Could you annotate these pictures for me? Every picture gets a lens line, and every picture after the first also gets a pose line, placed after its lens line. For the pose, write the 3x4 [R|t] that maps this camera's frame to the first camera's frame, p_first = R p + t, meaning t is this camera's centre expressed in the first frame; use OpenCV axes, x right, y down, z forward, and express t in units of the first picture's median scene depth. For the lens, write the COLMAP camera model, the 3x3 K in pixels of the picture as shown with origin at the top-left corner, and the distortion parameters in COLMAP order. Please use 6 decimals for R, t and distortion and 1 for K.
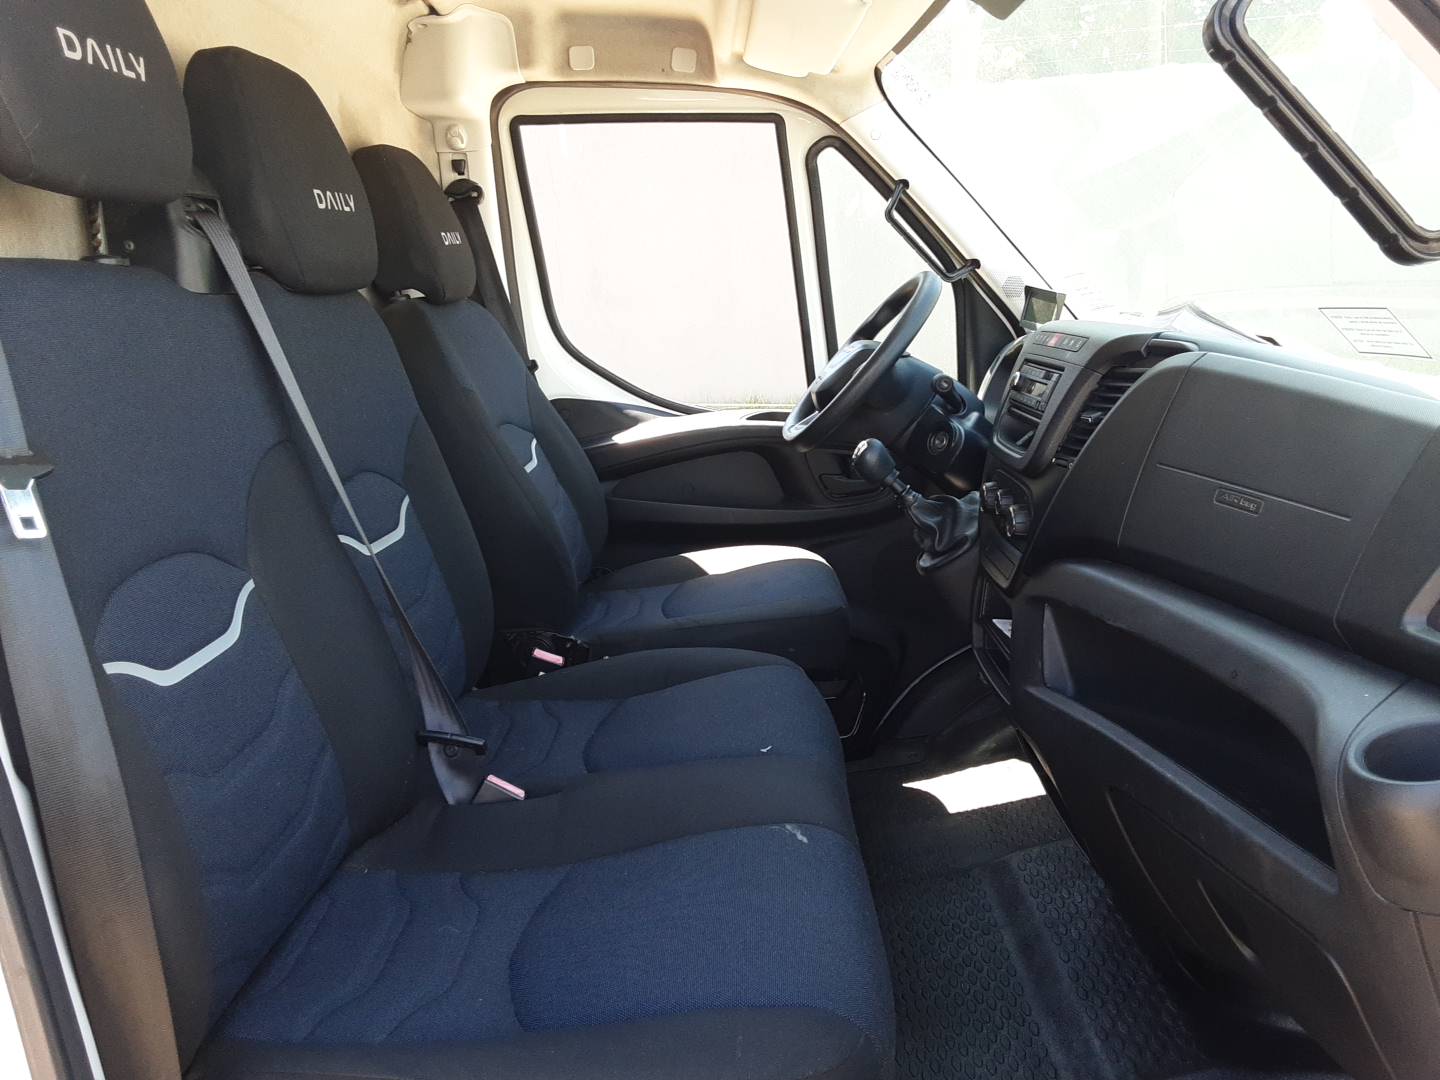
lens RADIAL K [[1166.1, 0, 719.9], [0, 1166.1, 603.6], [0, 0, 1]] dist [0.046863, -0.128504]
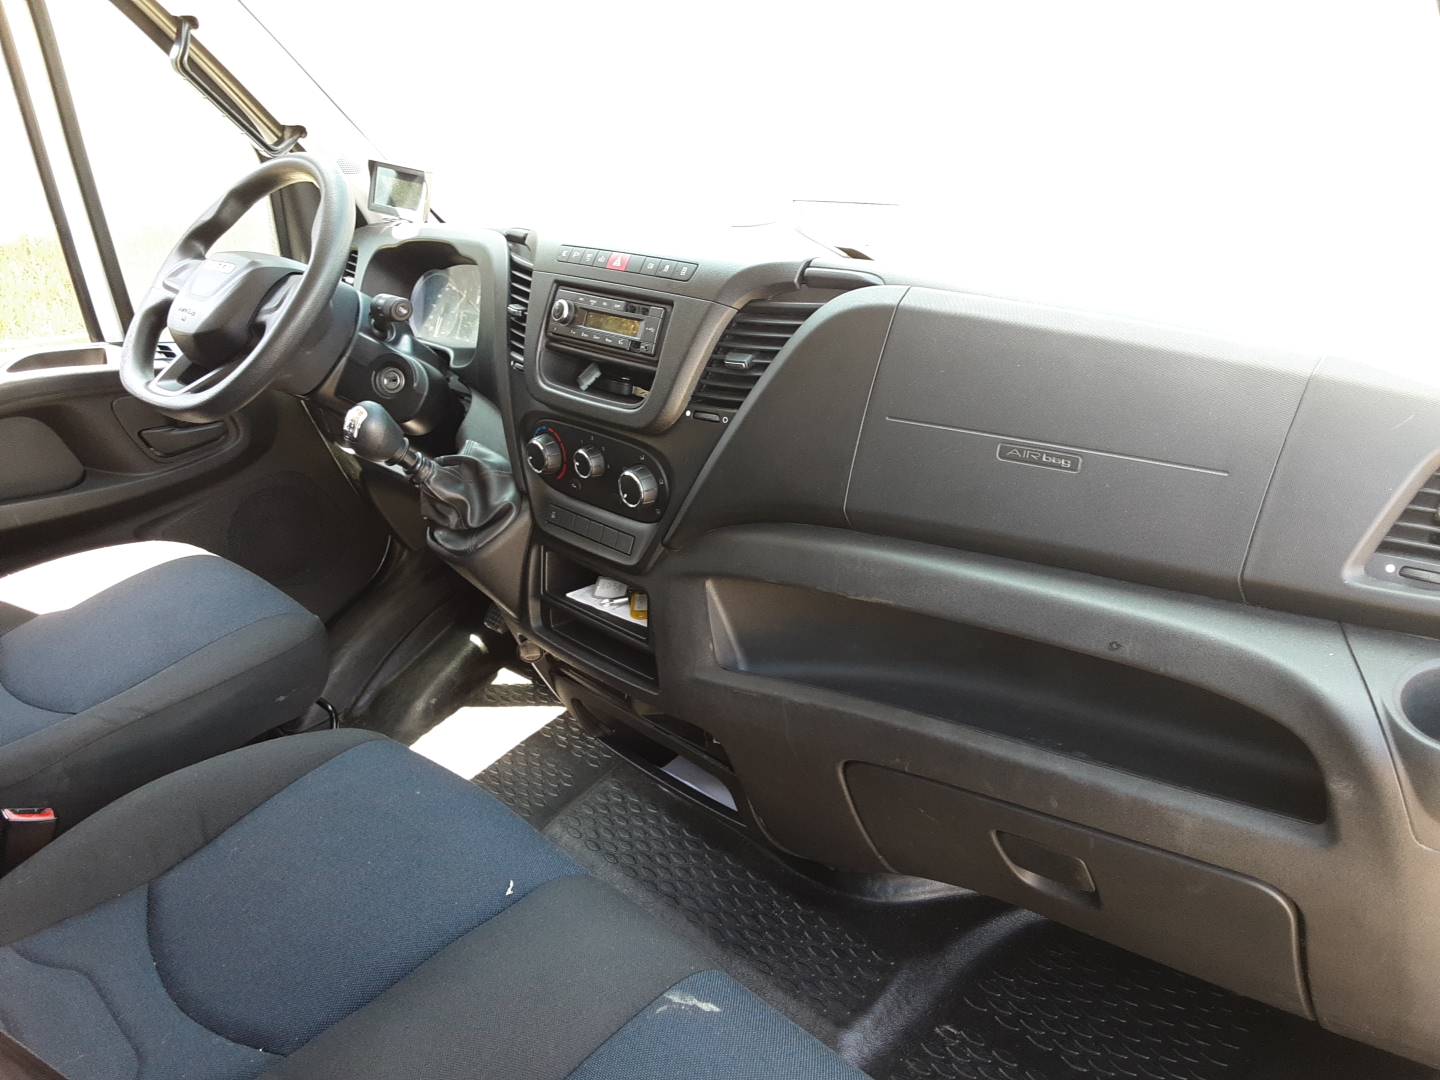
lens RADIAL K [[1168.3, 0, 715.7], [0, 1168.3, 535.6], [0, 0, 1]] dist [0.091097, -0.126963]
pose [[0.691006, -0.250010, 0.678238, -0.283577], [0.183298, 0.968220, 0.170154, -0.169293], [-0.699223, 0.006742, 0.714872, 0.364311]]
